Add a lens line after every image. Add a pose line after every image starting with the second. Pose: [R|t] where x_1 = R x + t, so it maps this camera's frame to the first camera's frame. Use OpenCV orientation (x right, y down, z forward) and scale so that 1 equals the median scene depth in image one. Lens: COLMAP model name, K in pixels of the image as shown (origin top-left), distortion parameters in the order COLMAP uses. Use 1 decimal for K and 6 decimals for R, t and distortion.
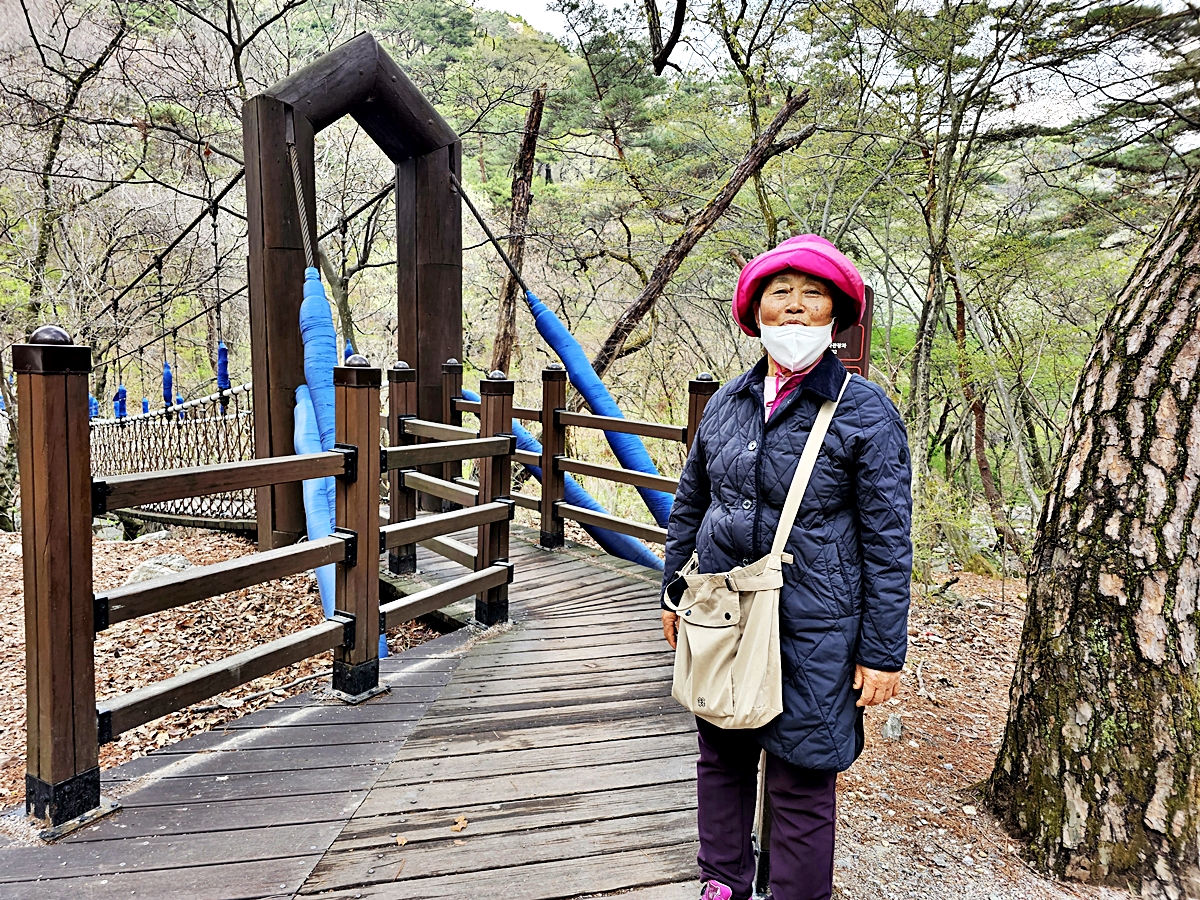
lens RADIAL K [[822.6, 0, 589.3], [0, 822.6, 444.9], [0, 0, 1]] dist [0.077034, -0.077039]
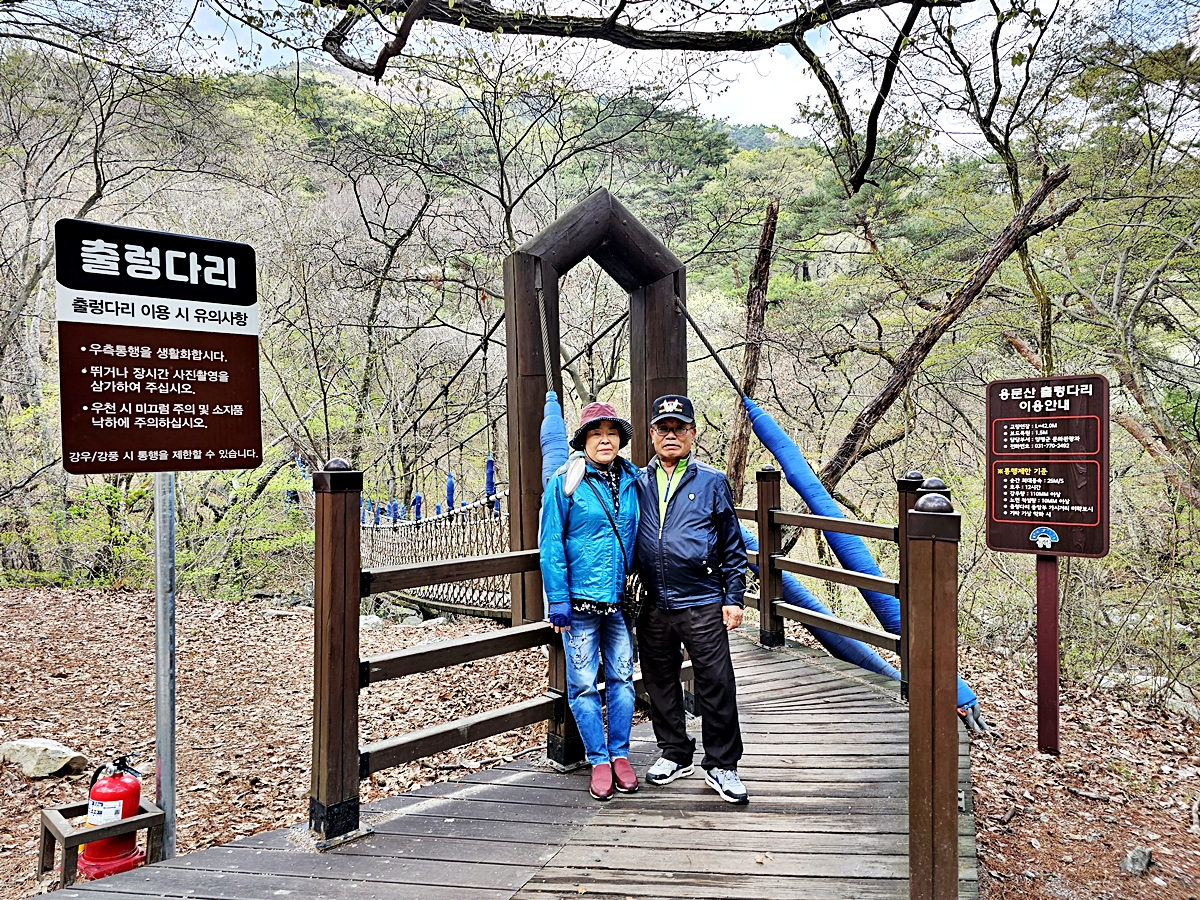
lens RADIAL K [[819.6, 0, 580.4], [0, 819.6, 453.8], [0, 0, 1]] dist [0.076283, -0.075500]
pose [[0.946978, -0.033937, -0.319500, 0.053812], [-0.000857, 0.994136, -0.108137, -0.000376], [0.321296, 0.102677, 0.941396, -0.048369]]
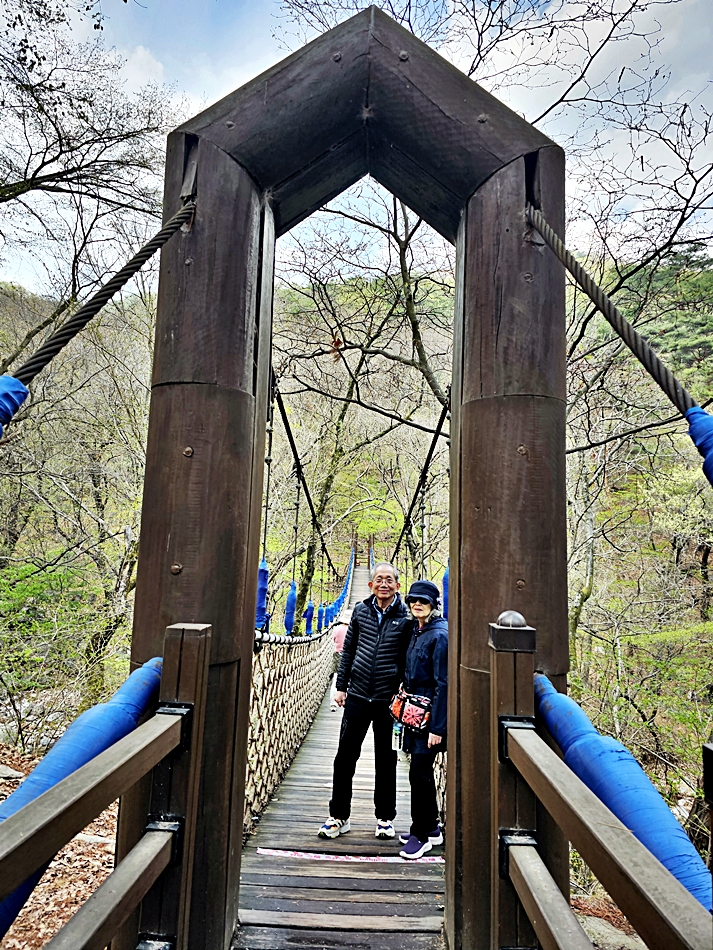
lens RADIAL K [[648.9, 0, 355.7], [0, 648.9, 472.2], [0, 0, 1]] dist [0.076283, -0.075500]
pose [[0.759318, -0.073070, -0.646604, -0.010097], [-0.089510, 0.972501, -0.215011, -0.088740], [0.644534, 0.221139, 0.731897, 0.669864]]
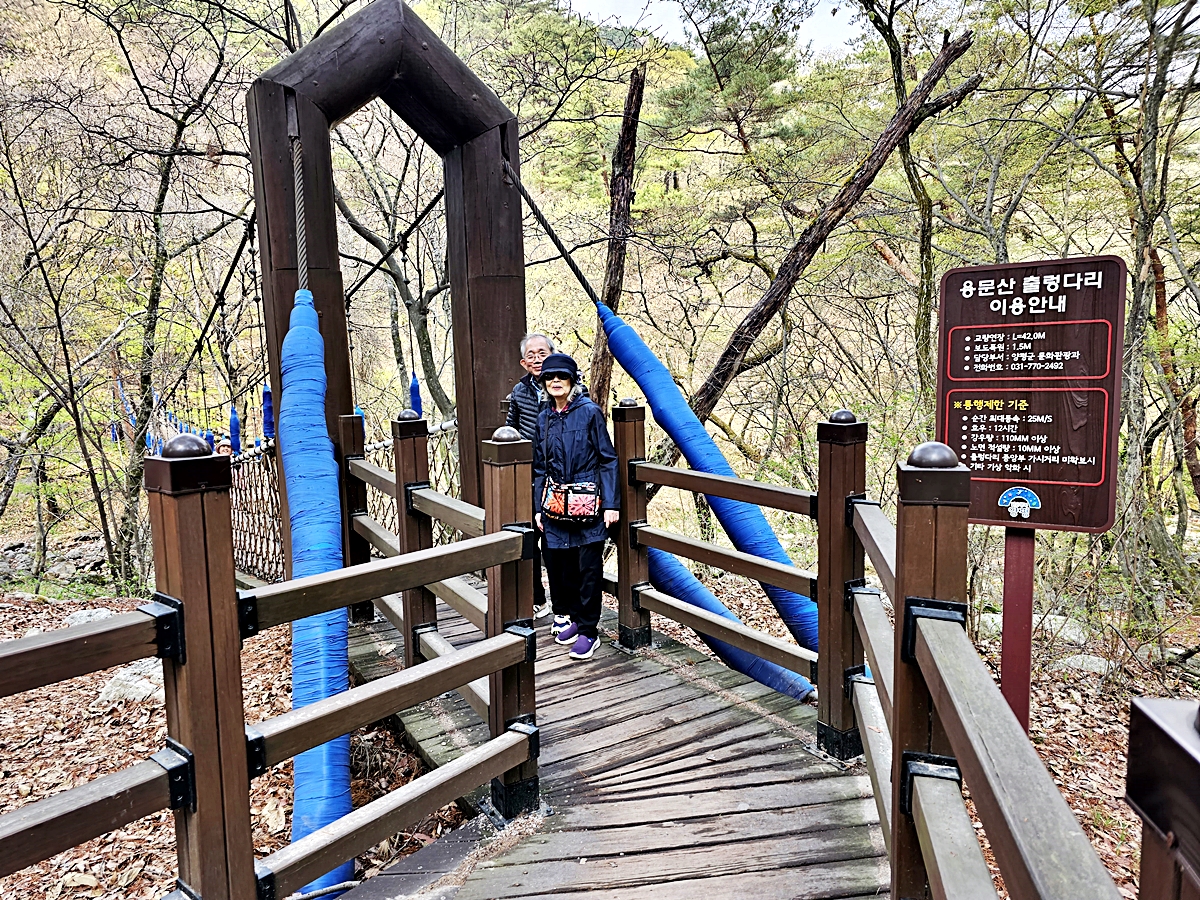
lens RADIAL K [[819.6, 0, 580.4], [0, 819.6, 453.8], [0, 0, 1]] dist [0.076283, -0.075500]
pose [[0.983584, -0.031039, -0.177763, 0.035987], [0.030410, 0.999518, -0.006258, -0.037918], [0.177871, 0.000749, 0.984053, 0.225252]]
